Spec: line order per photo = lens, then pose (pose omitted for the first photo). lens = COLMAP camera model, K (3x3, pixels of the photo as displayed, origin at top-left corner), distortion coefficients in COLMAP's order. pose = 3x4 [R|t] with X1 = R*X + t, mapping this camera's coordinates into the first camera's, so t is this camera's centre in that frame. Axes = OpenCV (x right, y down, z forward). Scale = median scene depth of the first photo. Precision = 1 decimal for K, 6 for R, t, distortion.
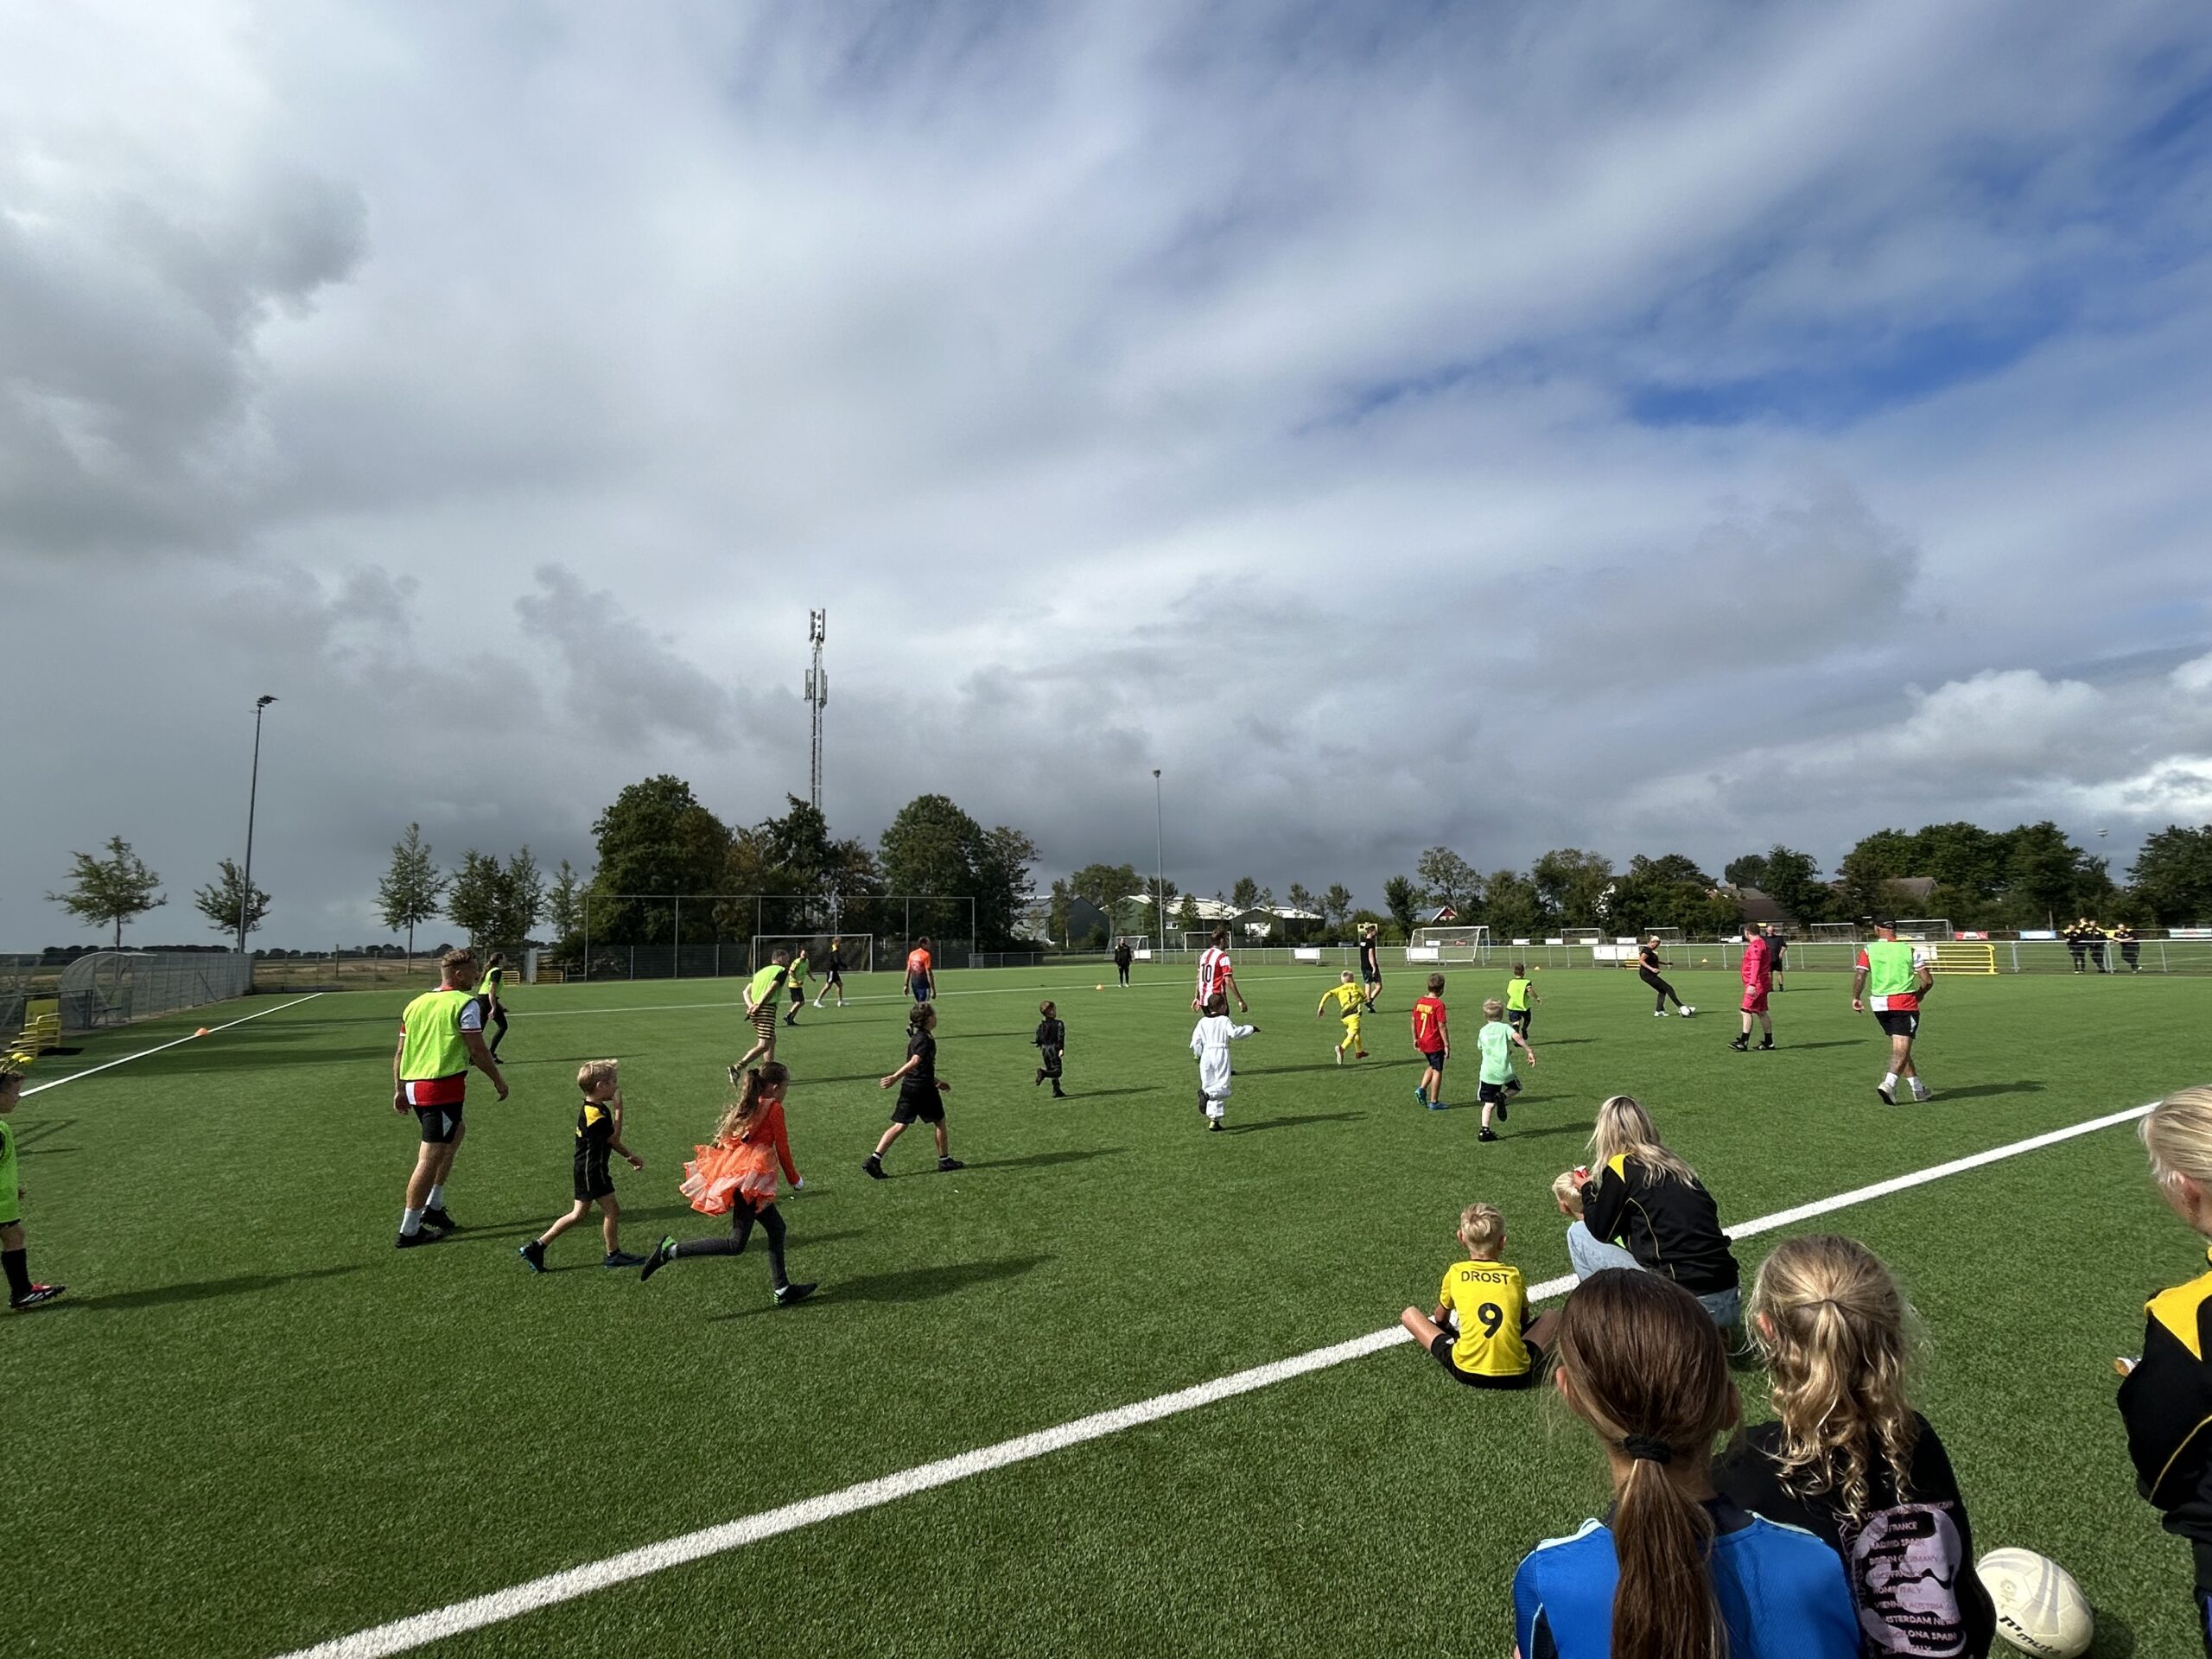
lens RADIAL K [[1077.2, 0, 1106.0], [0, 1077.2, 838.0], [0, 0, 1]] dist [-0.000053, -0.003902]
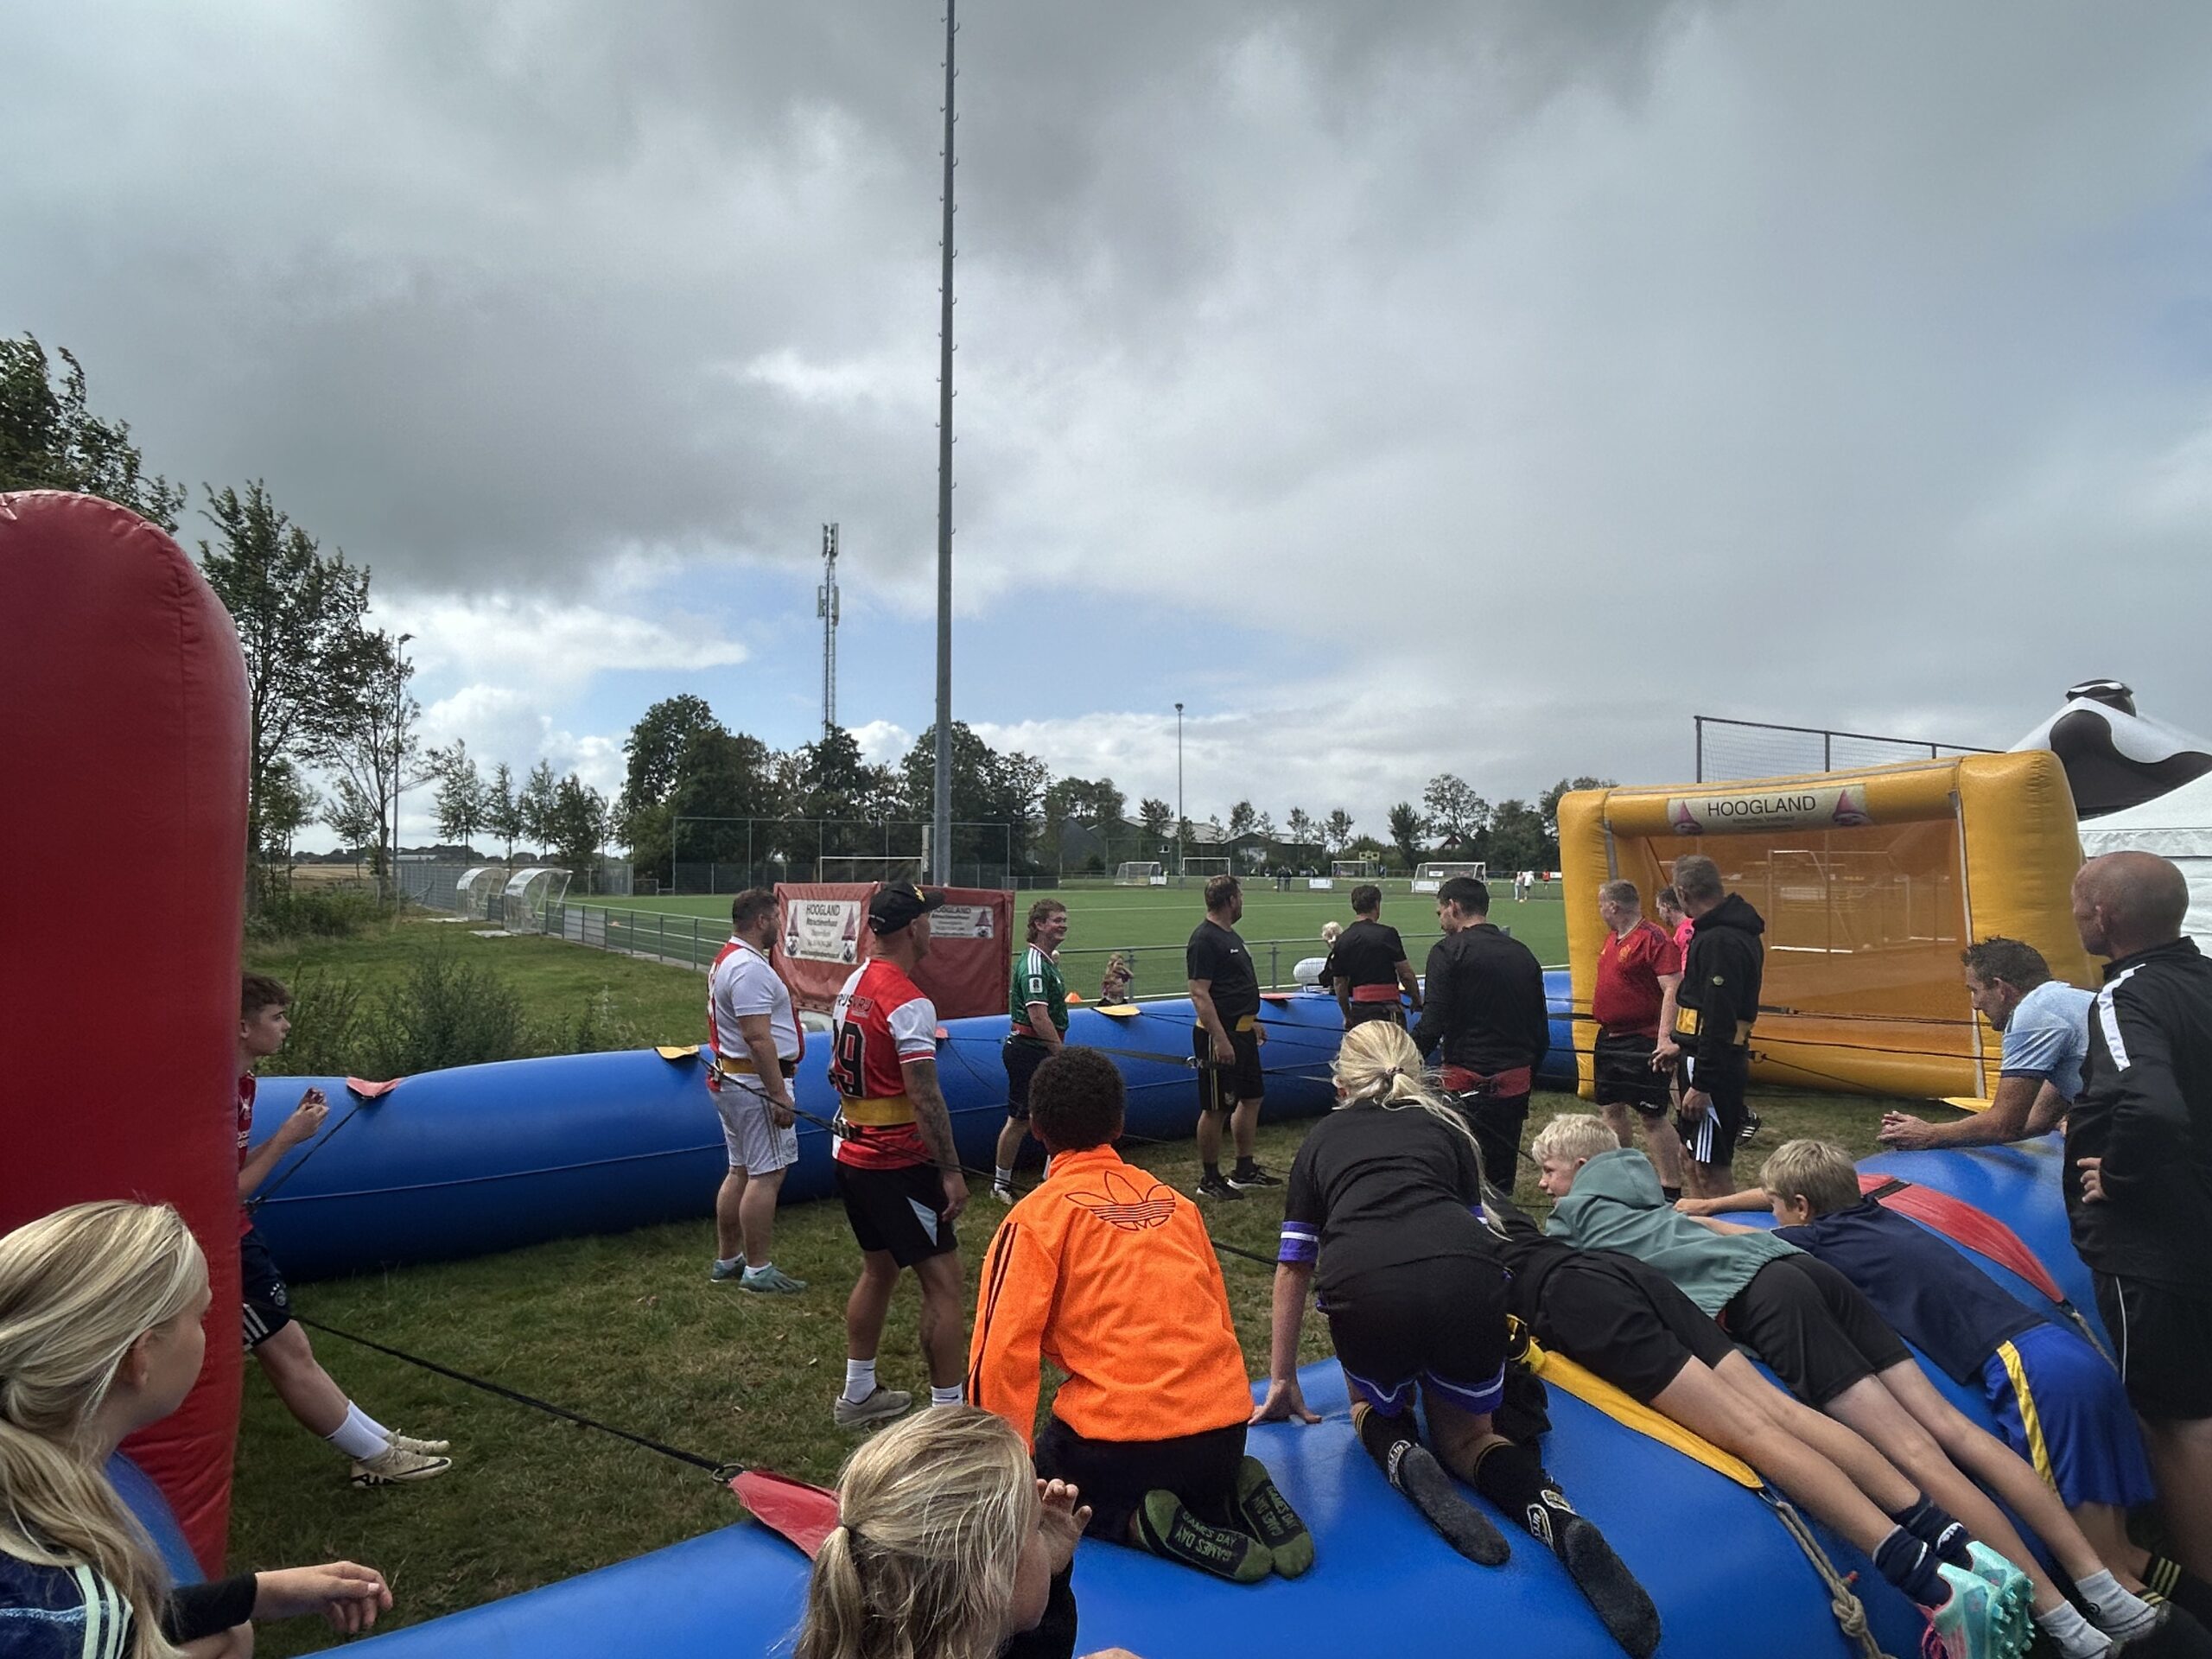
lens RADIAL K [[1278.6, 0, 1103.4], [0, 1278.6, 836.9], [0, 0, 1]] dist [0.006128, -0.002914]
pose [[0.999008, 0.022019, 0.038705, -0.069715], [-0.024908, 0.996810, 0.075828, -0.026267], [-0.036912, -0.076717, 0.996369, -0.228710]]
